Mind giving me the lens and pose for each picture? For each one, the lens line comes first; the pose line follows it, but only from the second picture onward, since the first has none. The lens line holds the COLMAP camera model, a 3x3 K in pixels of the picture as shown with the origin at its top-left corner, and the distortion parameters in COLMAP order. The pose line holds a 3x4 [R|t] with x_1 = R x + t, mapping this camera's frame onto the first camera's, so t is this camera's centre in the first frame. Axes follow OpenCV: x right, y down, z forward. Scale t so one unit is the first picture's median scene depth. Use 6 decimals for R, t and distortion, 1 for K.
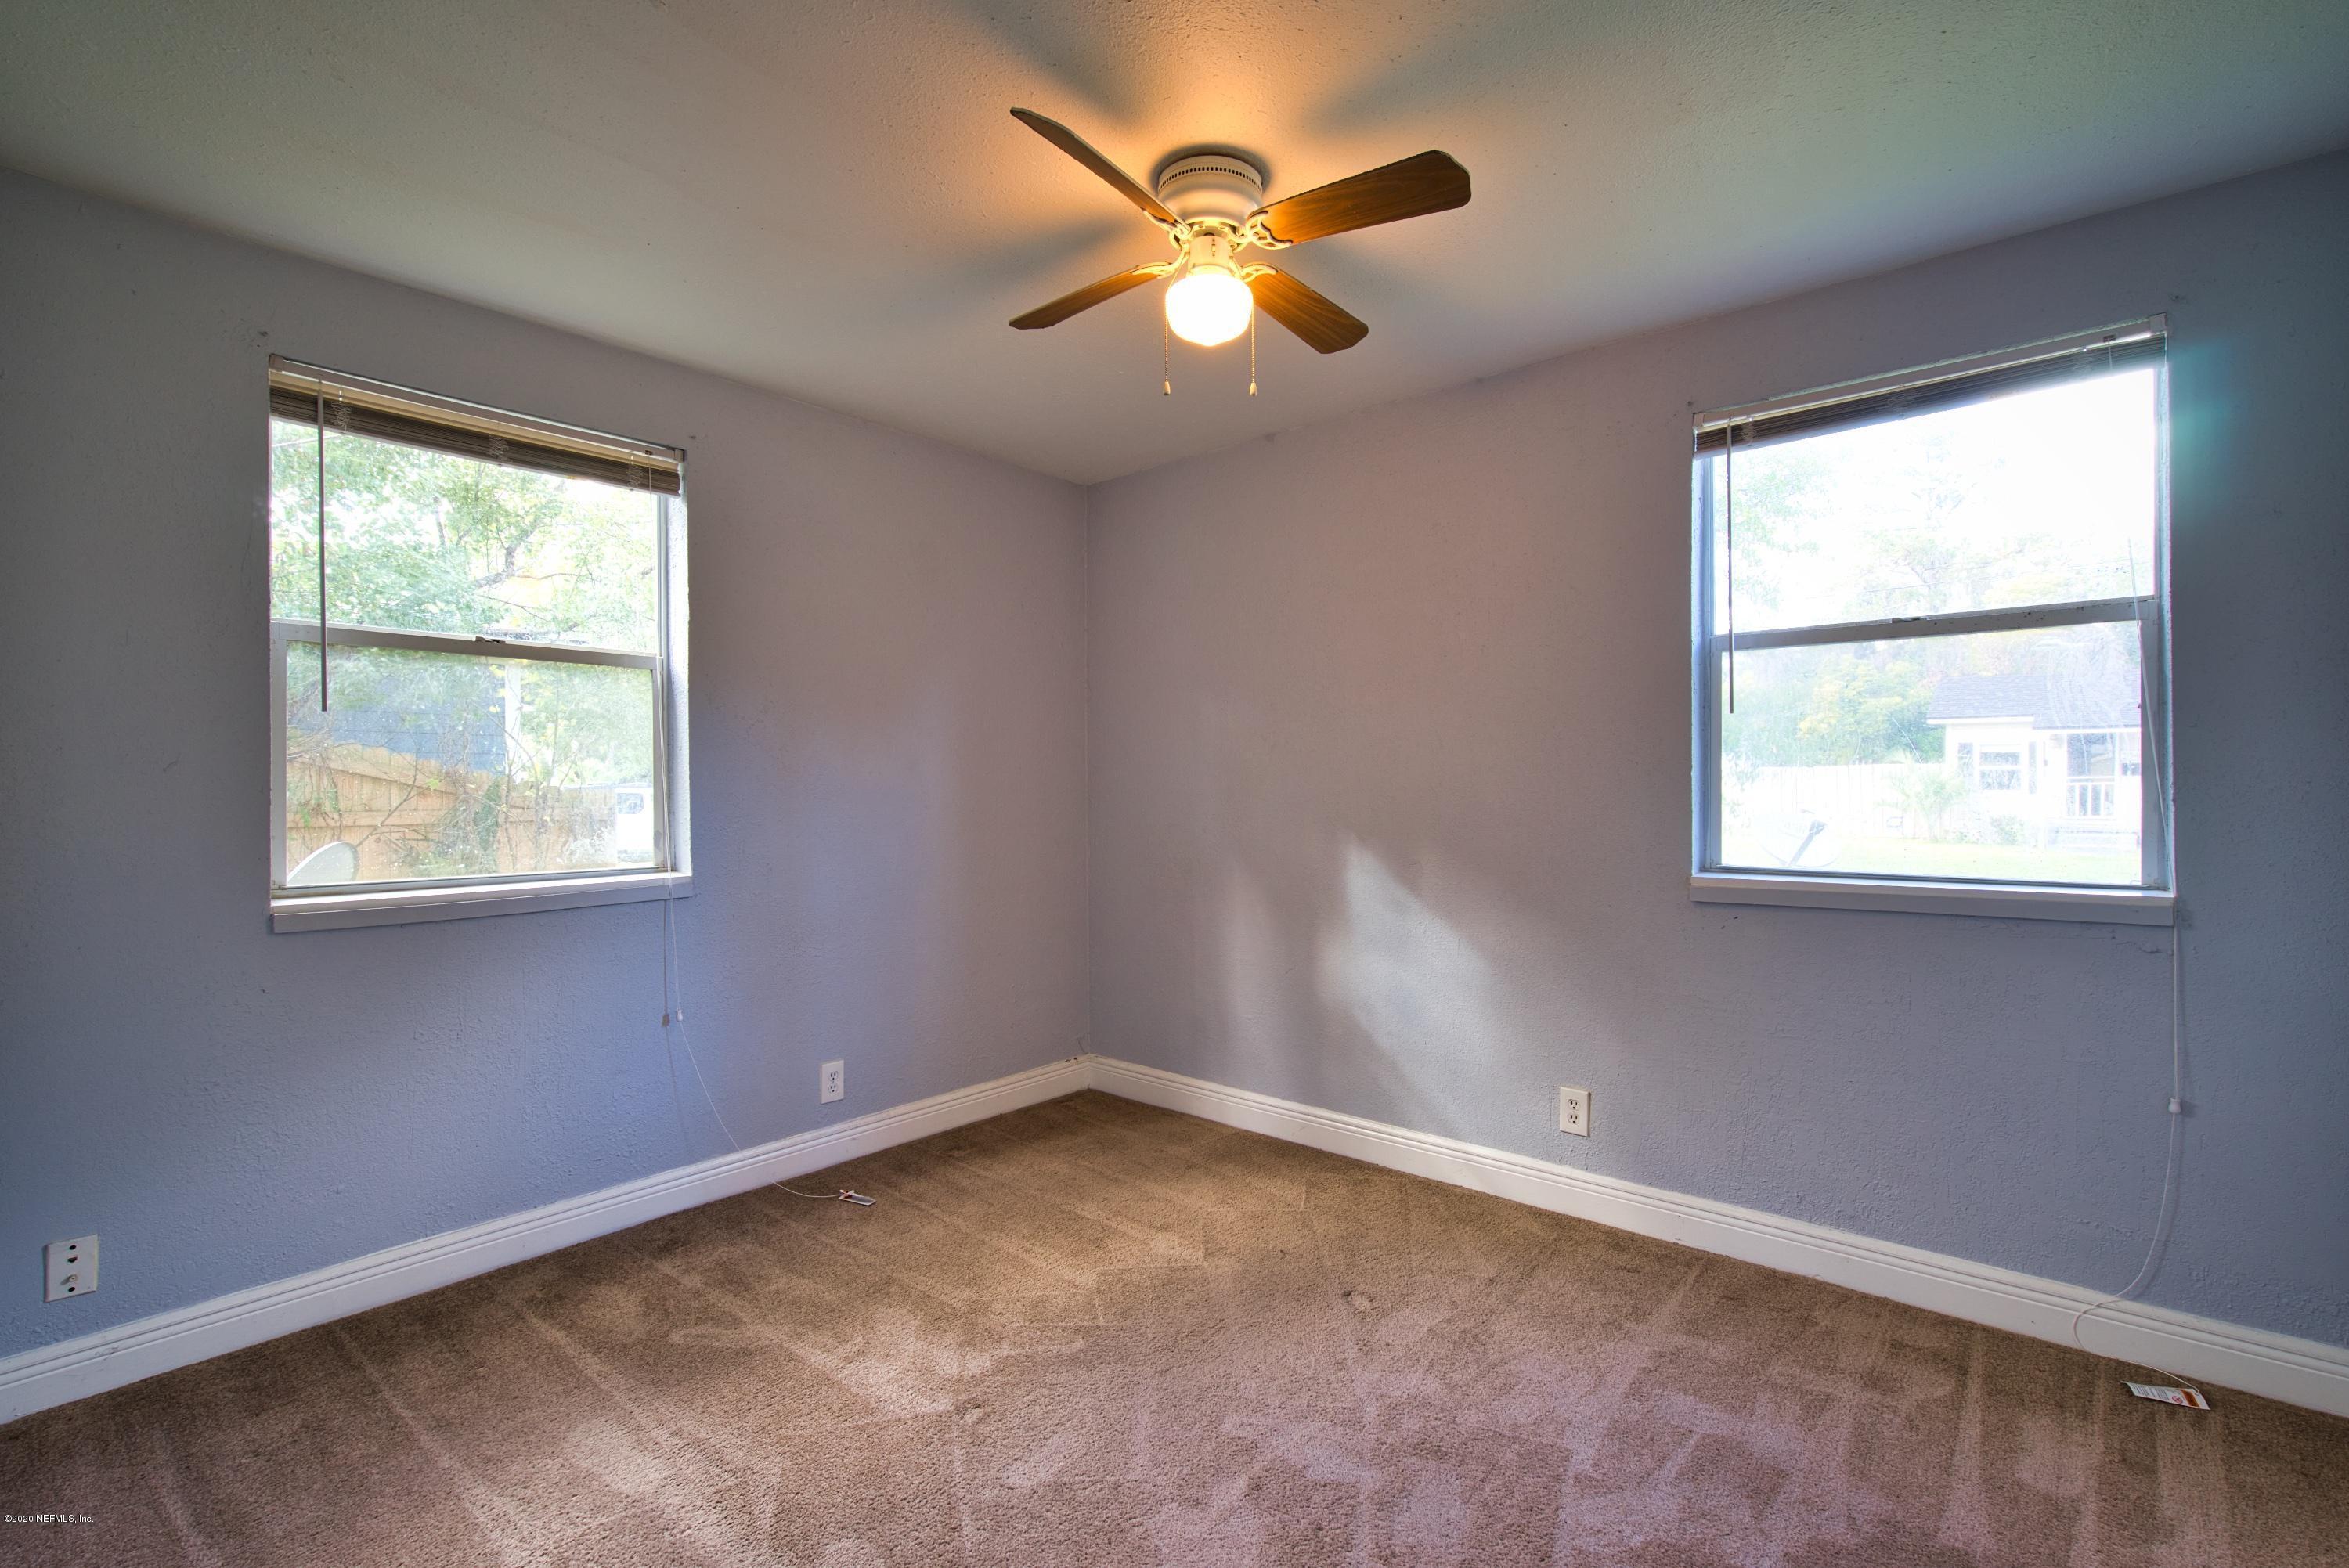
lens RADIAL K [[1082.3, 0, 1174.5], [0, 1082.3, 784.0], [0, 0, 1]] dist [-0.002897, 0.000472]
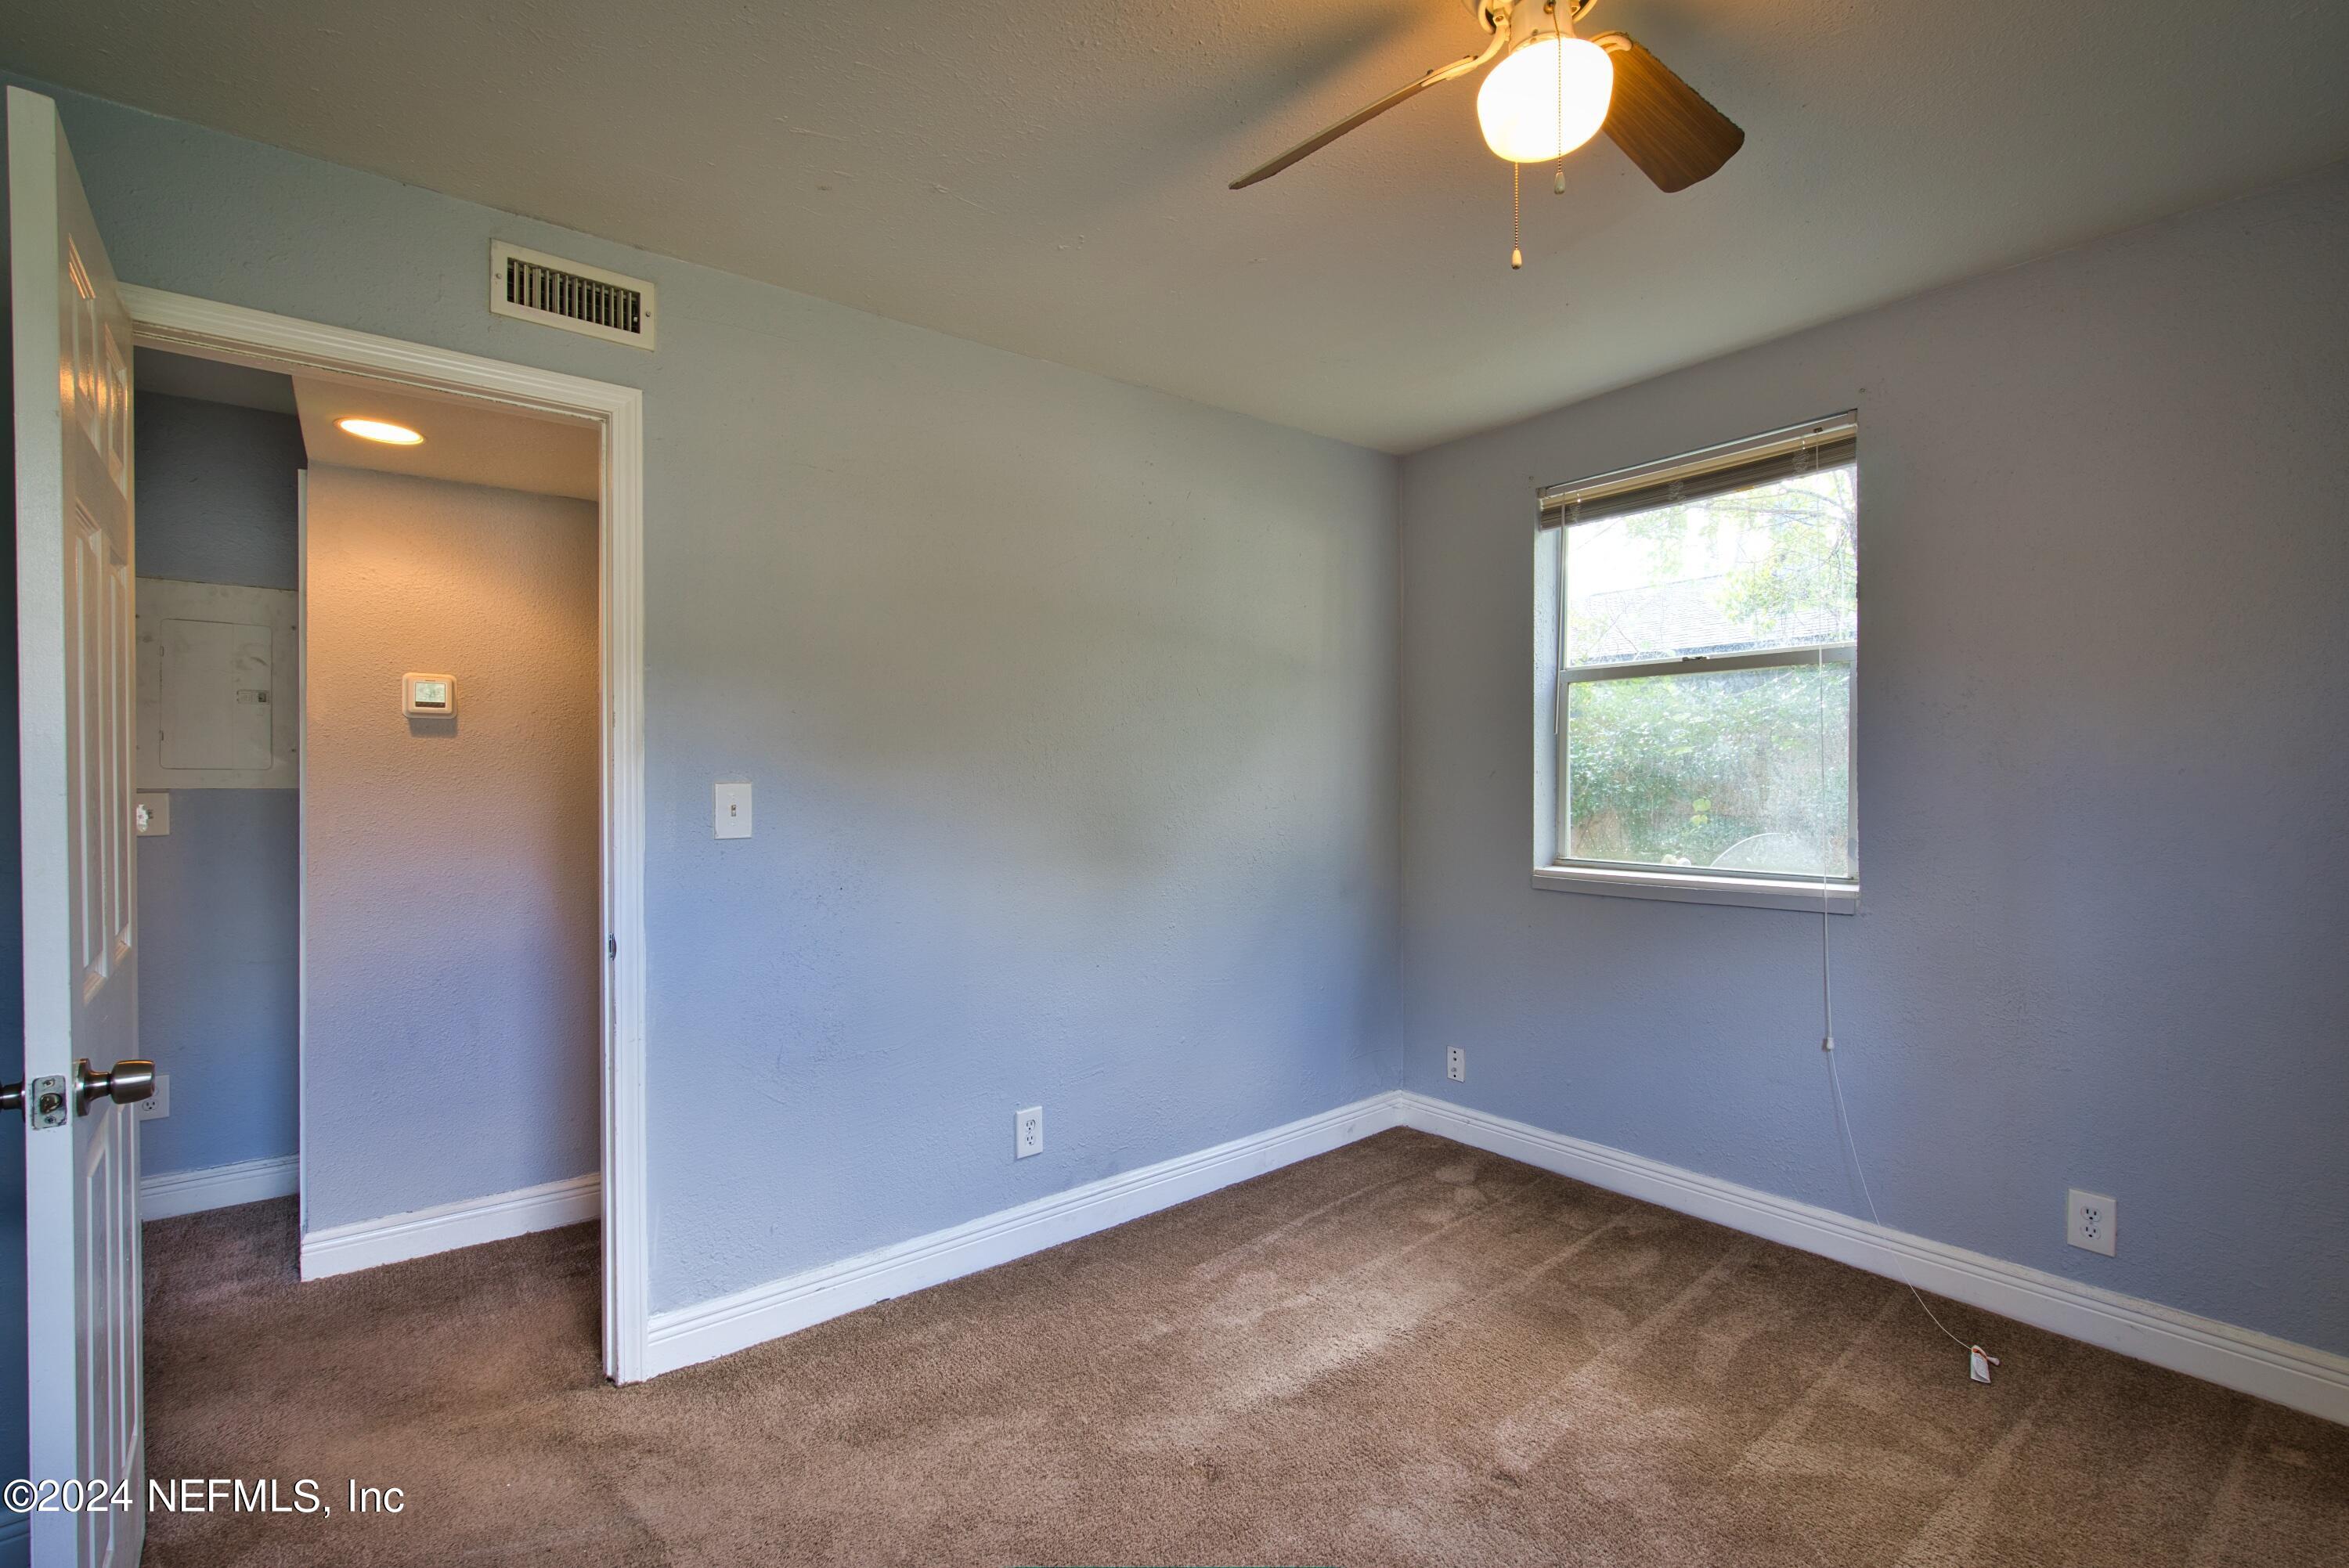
lens RADIAL K [[1082.3, 0, 1174.5], [0, 1082.3, 784.0], [0, 0, 1]] dist [-0.002897, 0.000472]
pose [[-0.220229, 0.006183, -0.975429, 0.629937], [0.002706, 0.999980, 0.005727, -0.010613], [0.975444, -0.001379, -0.220241, 0.770282]]
